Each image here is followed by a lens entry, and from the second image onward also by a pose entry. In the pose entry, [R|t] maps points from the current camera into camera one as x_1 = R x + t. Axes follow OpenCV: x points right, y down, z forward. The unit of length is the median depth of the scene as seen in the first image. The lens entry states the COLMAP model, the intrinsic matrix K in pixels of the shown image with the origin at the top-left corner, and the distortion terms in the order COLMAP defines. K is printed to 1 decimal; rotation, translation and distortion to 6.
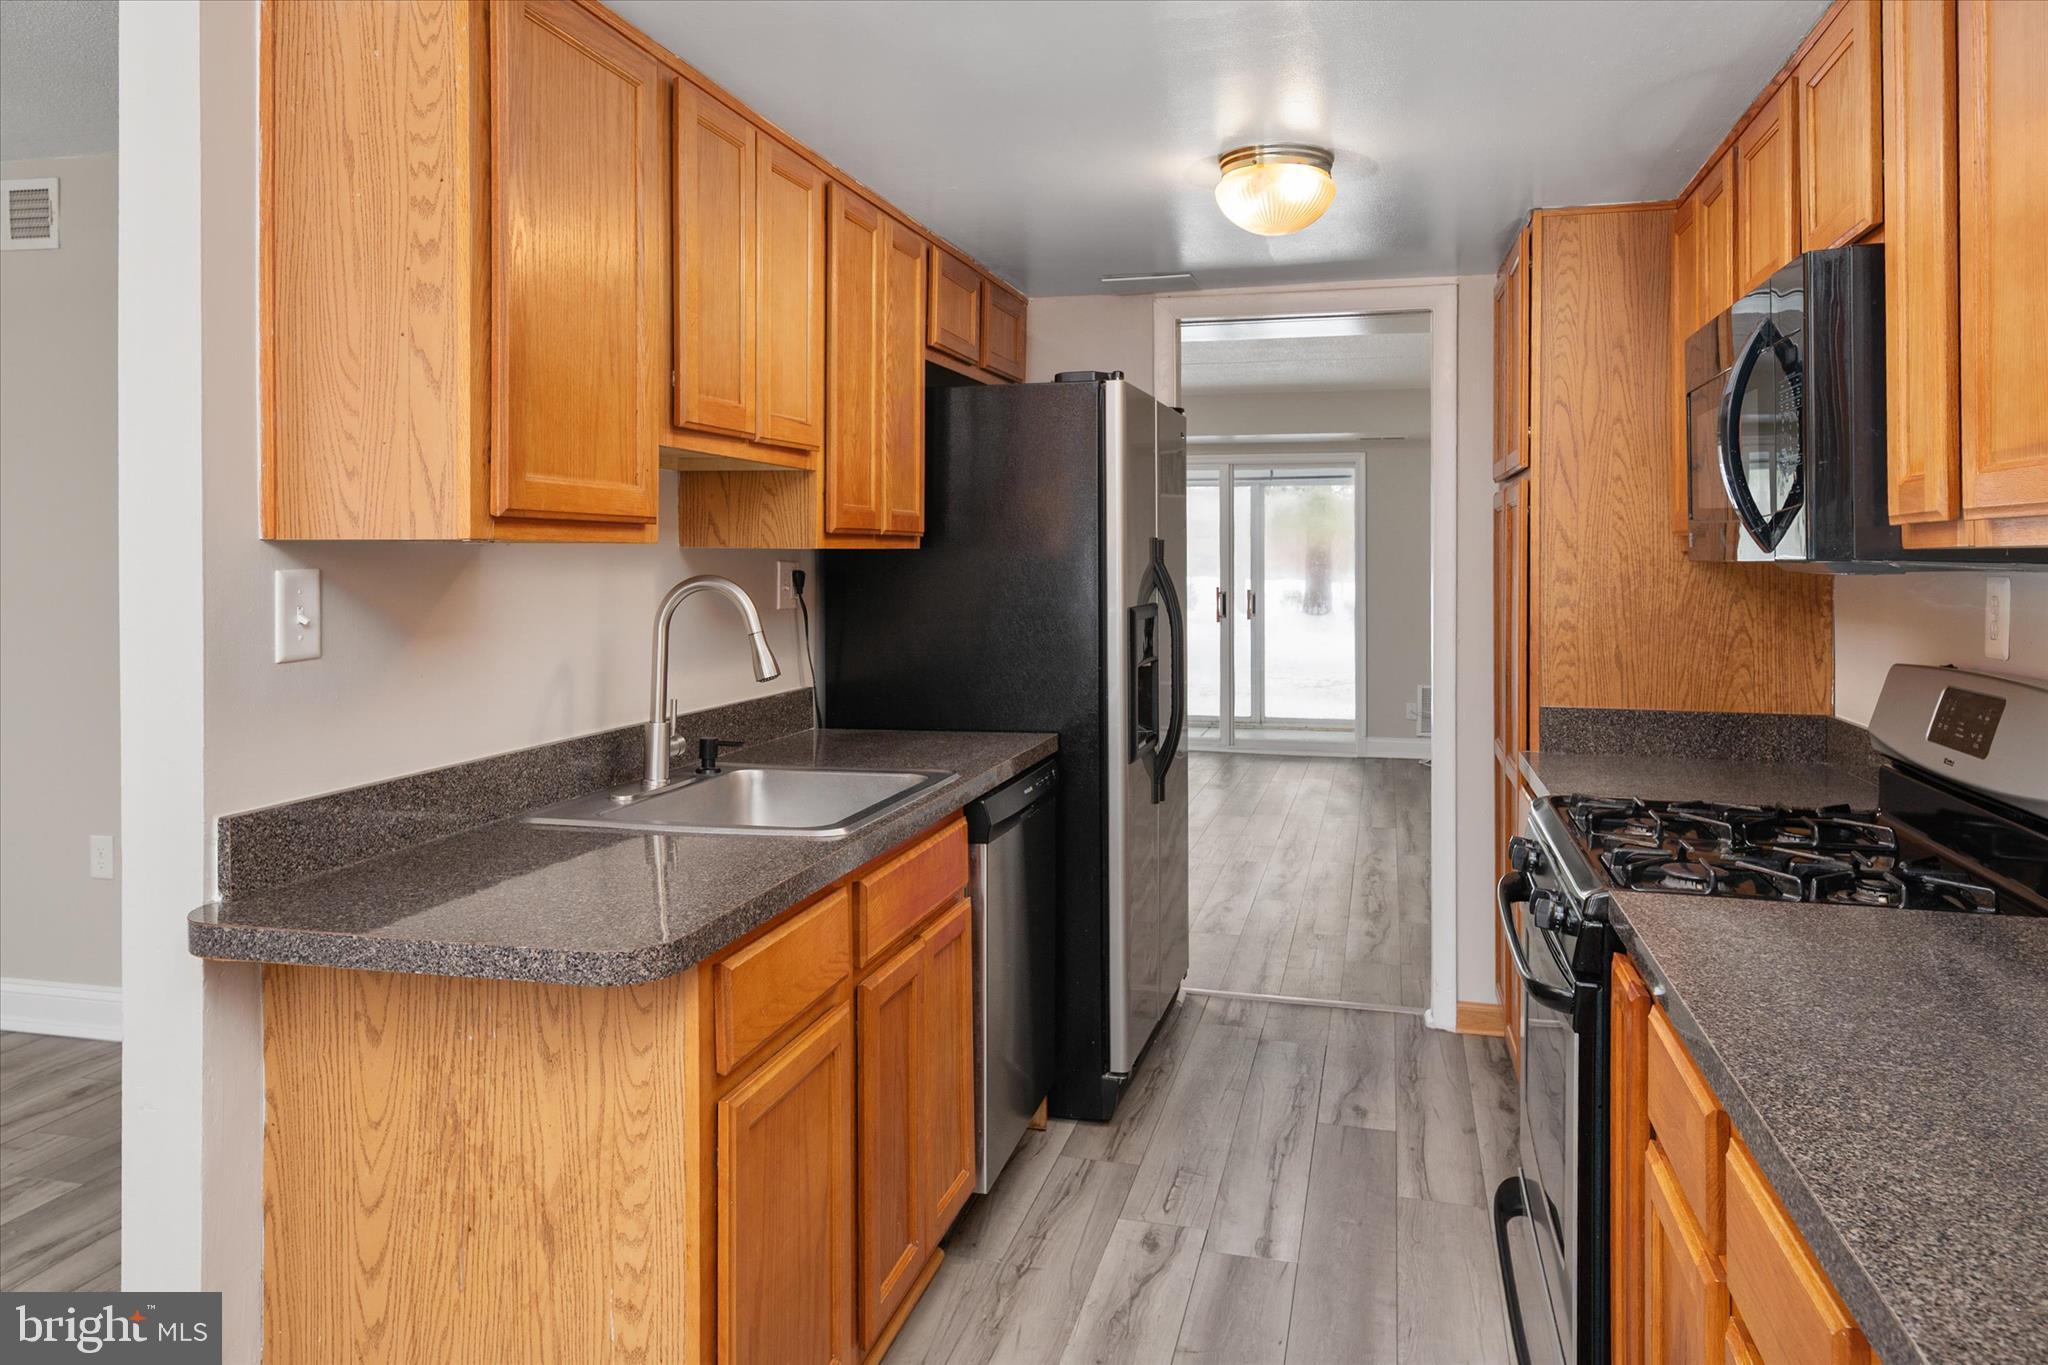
lens RADIAL K [[1406.4, 0, 1028.8], [0, 1406.4, 578.1], [0, 0, 1]] dist [0.017936, -0.001389]
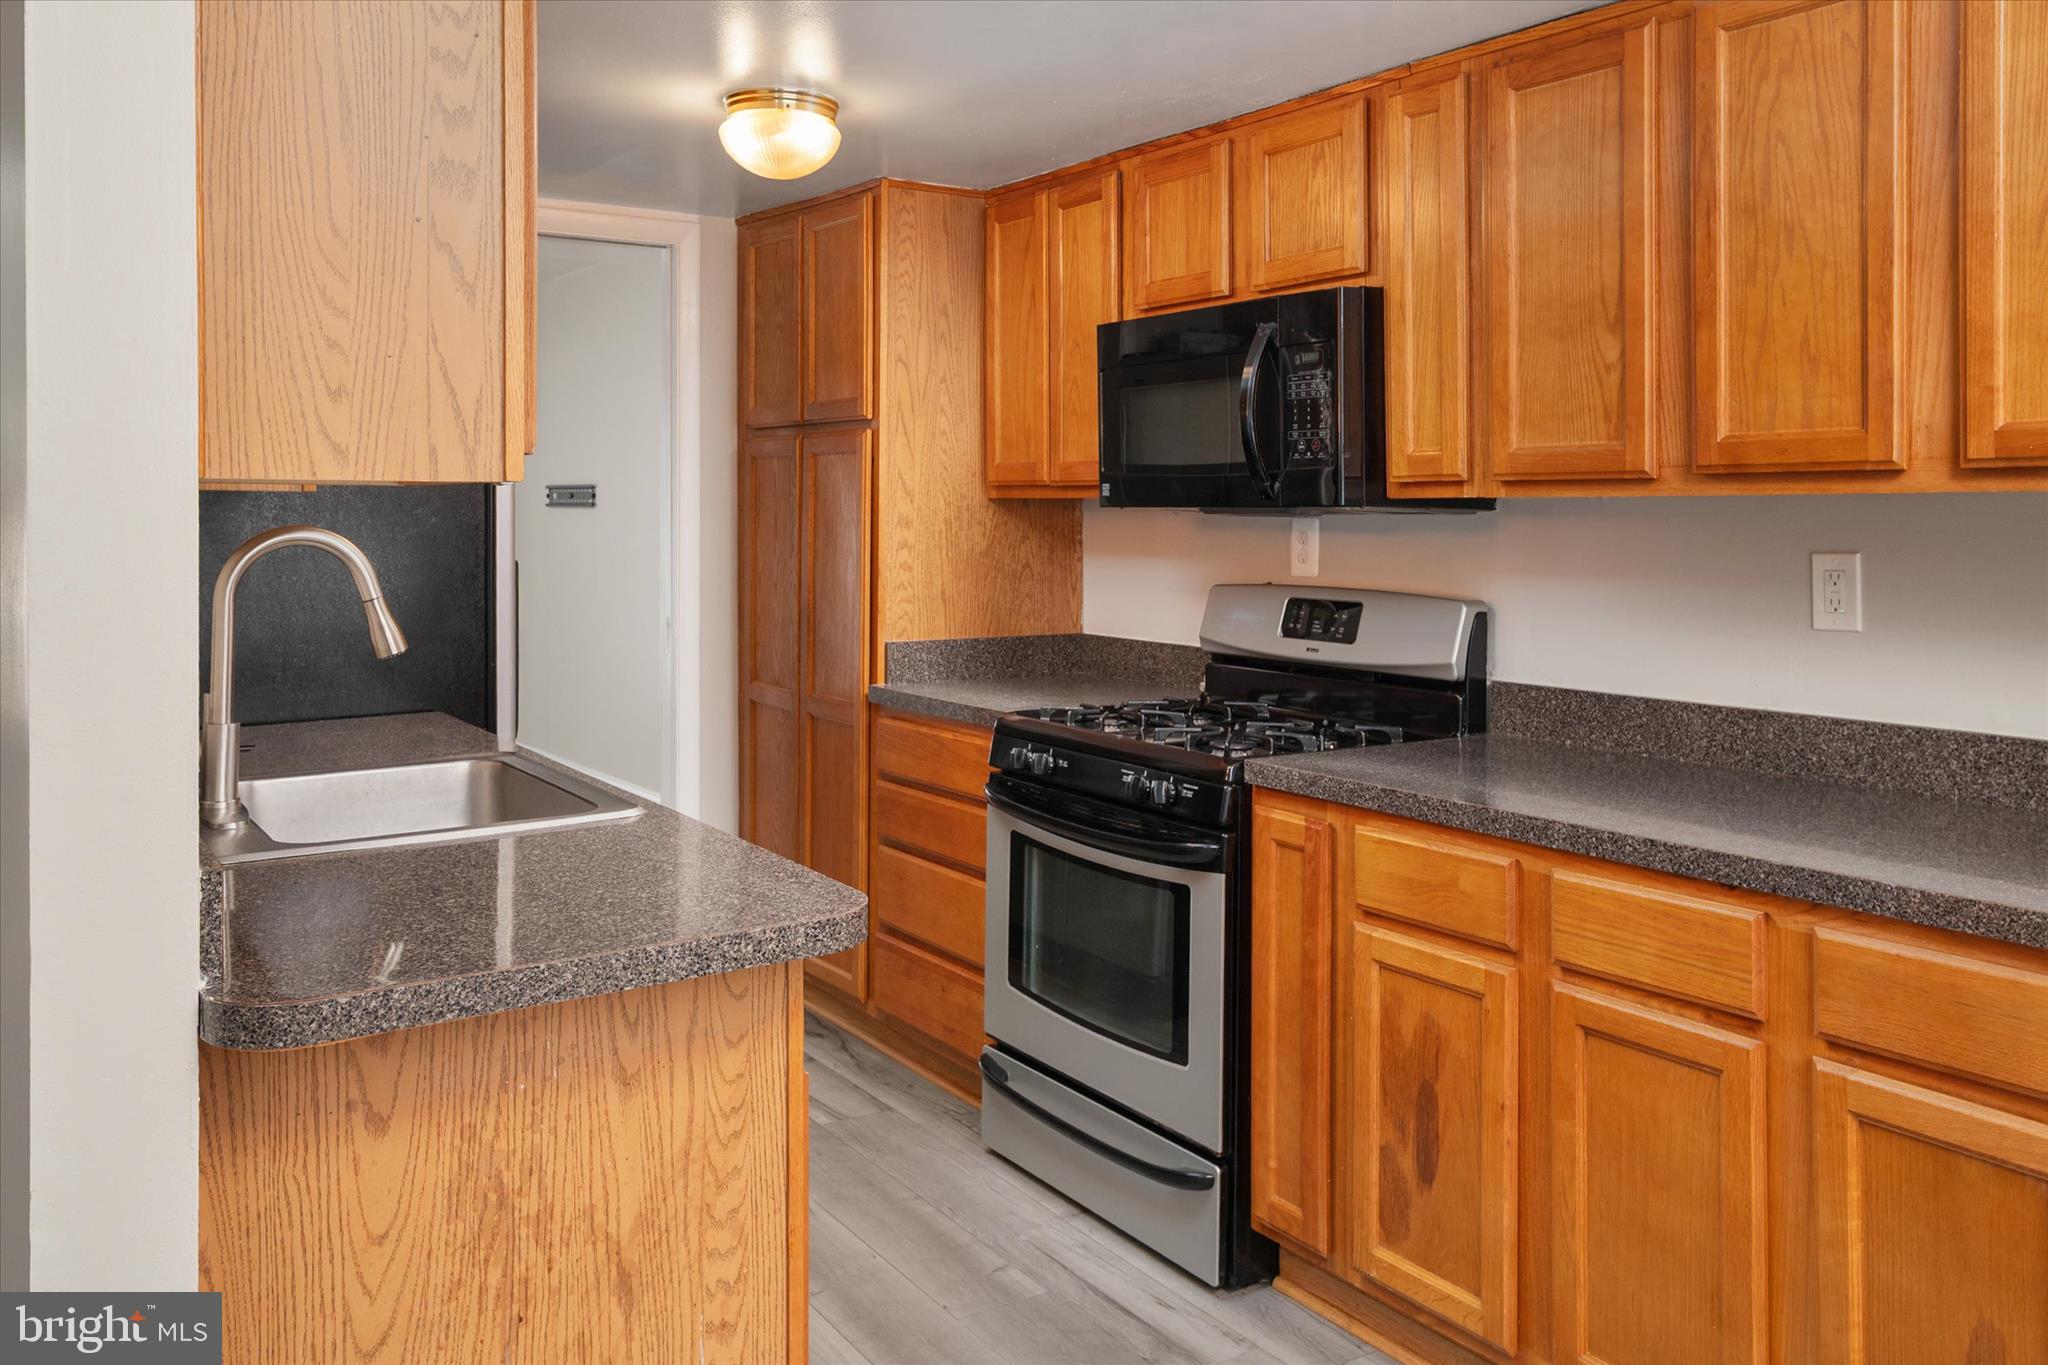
lens RADIAL K [[1650.0, 0, 1048.0], [0, 1650.0, 539.4], [0, 0, 1]] dist [0.029728, -0.003598]
pose [[0.667222, -0.015461, 0.744698, -0.902145], [0.009292, 0.999880, 0.012433, -0.003212], [-0.744801, -0.001376, 0.667285, 0.124870]]
